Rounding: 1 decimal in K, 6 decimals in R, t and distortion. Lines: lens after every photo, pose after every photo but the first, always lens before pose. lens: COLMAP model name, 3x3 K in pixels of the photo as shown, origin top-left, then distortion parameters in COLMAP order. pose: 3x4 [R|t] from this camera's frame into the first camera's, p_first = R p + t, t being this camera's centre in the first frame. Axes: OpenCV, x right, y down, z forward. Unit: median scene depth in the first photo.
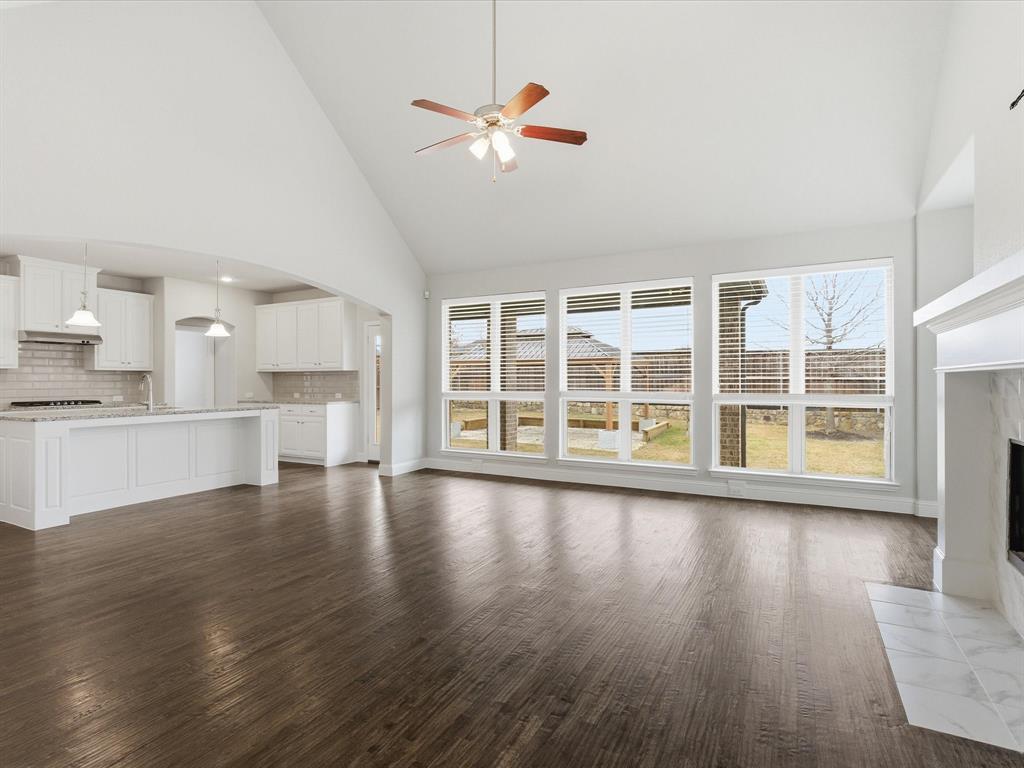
lens RADIAL K [[523.3, 0, 532.5], [0, 523.3, 381.6], [0, 0, 1]] dist [0.002206, 0.000360]
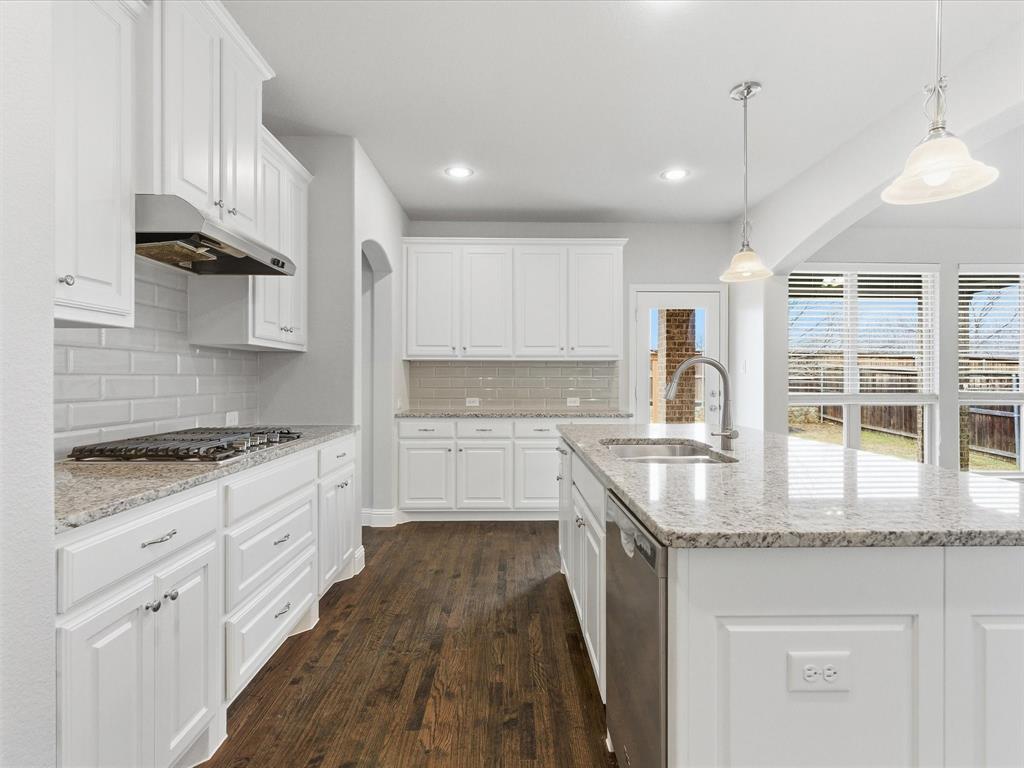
lens RADIAL K [[523.3, 0, 532.5], [0, 523.3, 381.6], [0, 0, 1]] dist [0.002206, 0.000360]
pose [[0.863417, 0.001523, 0.504489, -0.847557], [-0.002383, 0.999997, 0.001060, 0.002467], [-0.504486, -0.002118, 0.863417, 0.581468]]
